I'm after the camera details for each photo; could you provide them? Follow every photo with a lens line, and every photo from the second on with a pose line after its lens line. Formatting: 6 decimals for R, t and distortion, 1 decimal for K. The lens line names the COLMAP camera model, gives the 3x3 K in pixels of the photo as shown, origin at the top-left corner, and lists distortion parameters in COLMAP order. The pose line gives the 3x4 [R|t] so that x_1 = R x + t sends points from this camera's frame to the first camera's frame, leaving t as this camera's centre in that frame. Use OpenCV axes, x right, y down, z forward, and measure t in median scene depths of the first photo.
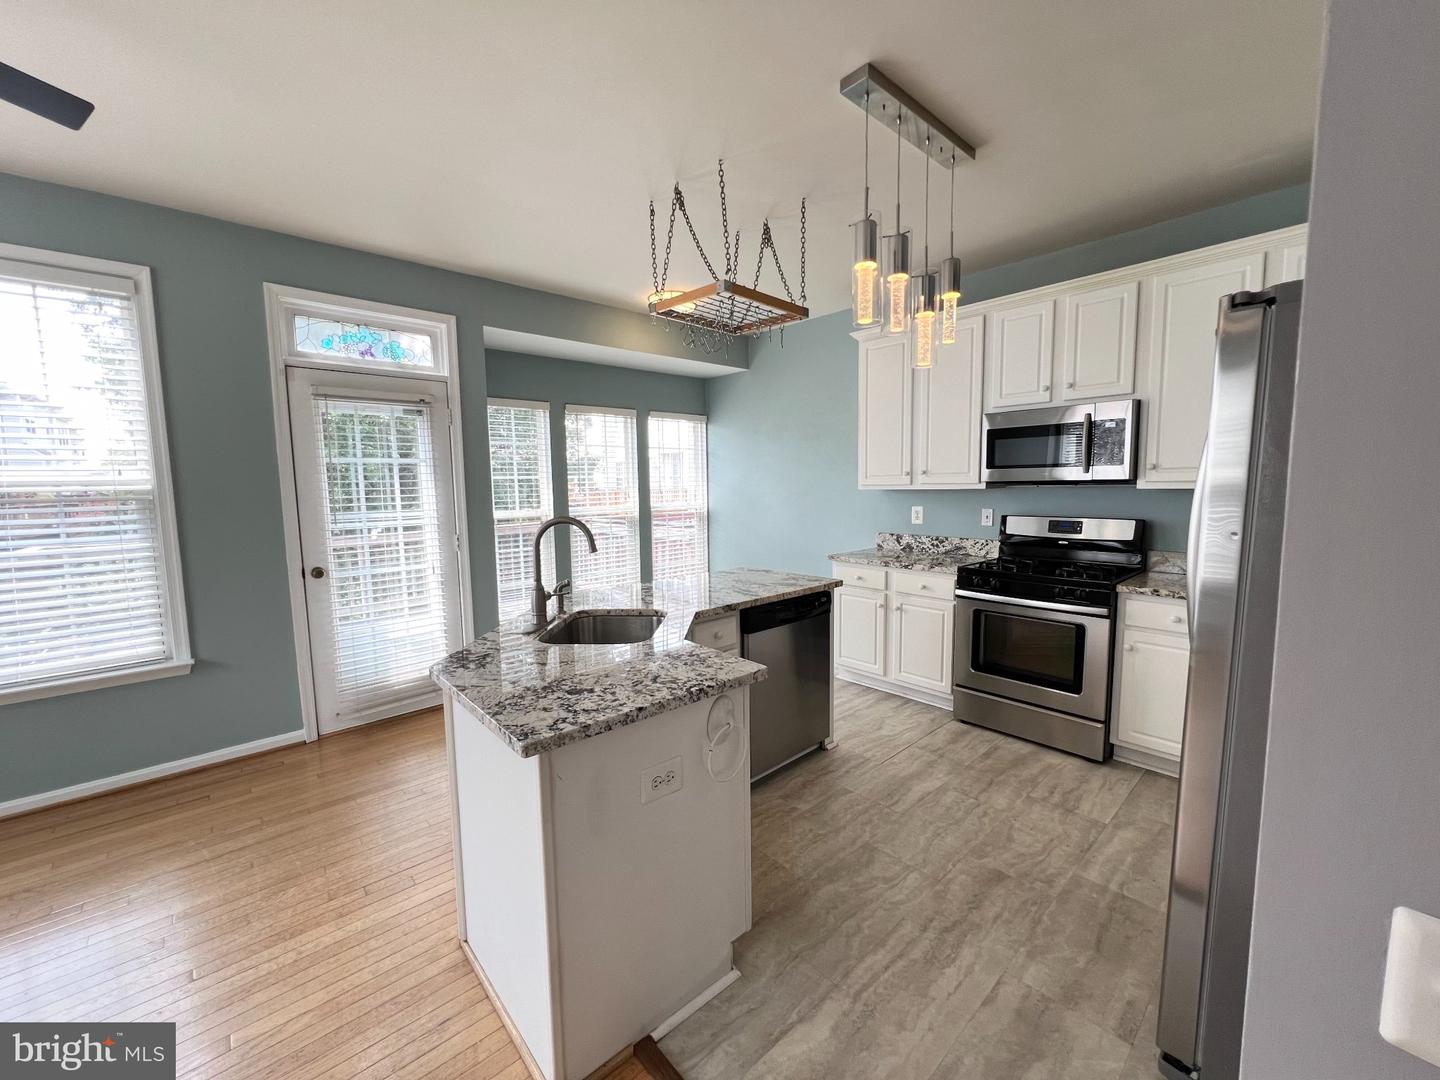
lens RADIAL K [[572.1, 0, 720.0], [0, 572.1, 540.0], [0, 0, 1]] dist [0.000031, 0.000011]
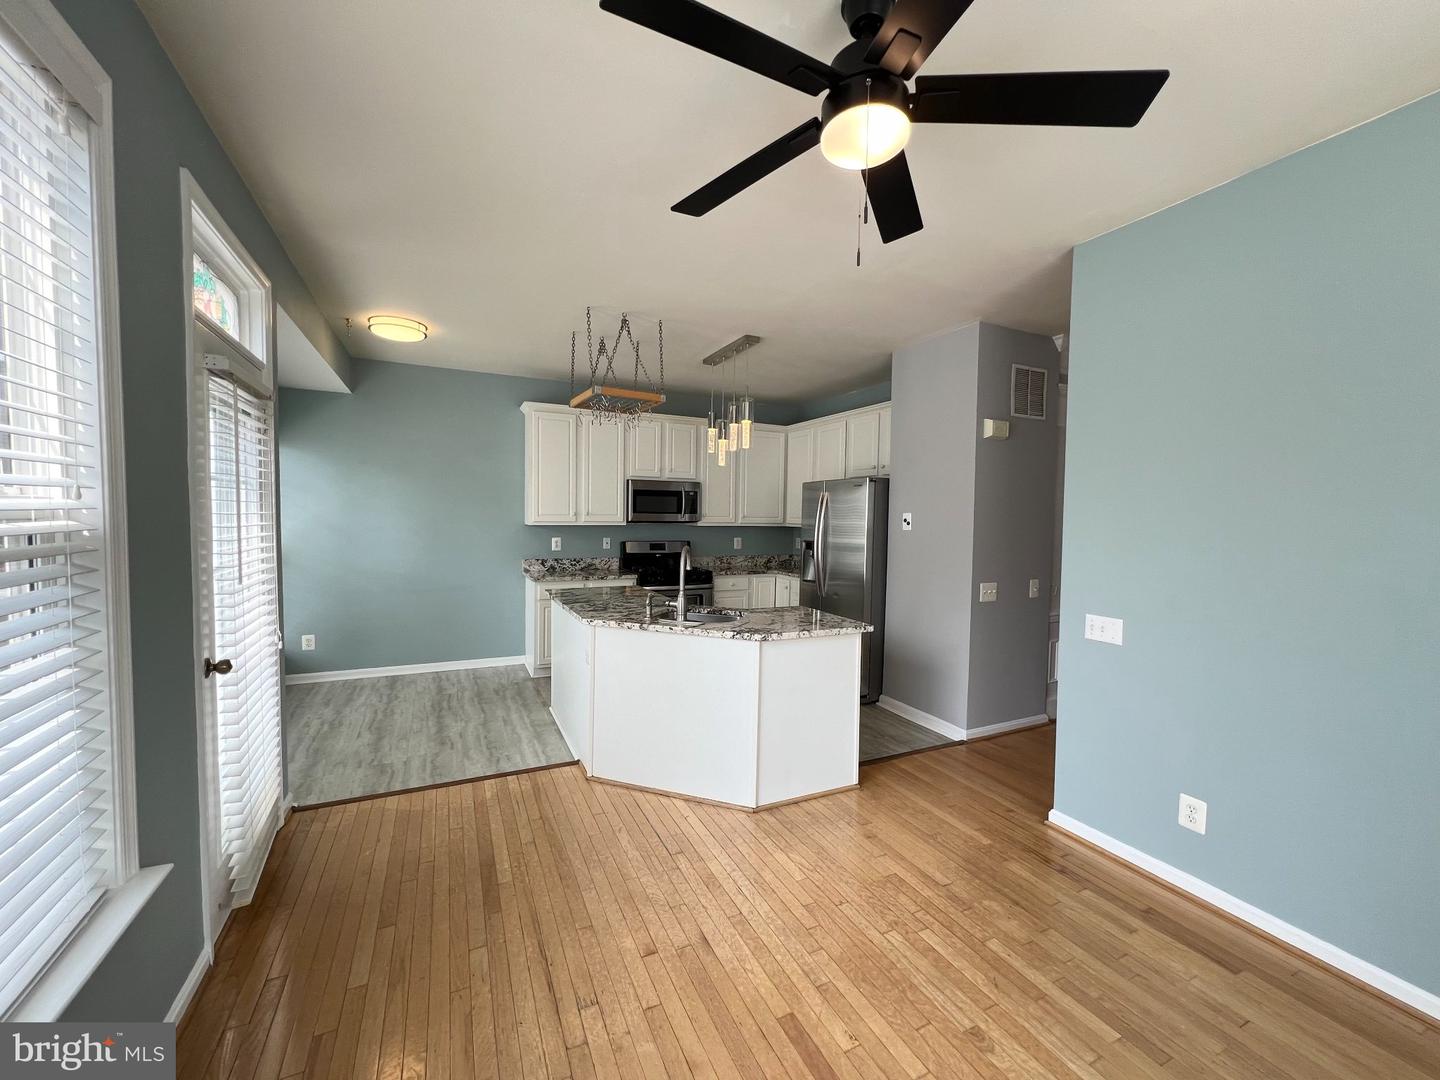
lens RADIAL K [[577.4, 0, 720.0], [0, 577.4, 540.0], [0, 0, 1]] dist [0.000345, -0.000011]
pose [[0.273872, -0.024609, 0.961451, -1.026879], [0.075350, 0.997149, 0.004059, -0.034744], [-0.958810, 0.071334, 0.274946, 0.309216]]
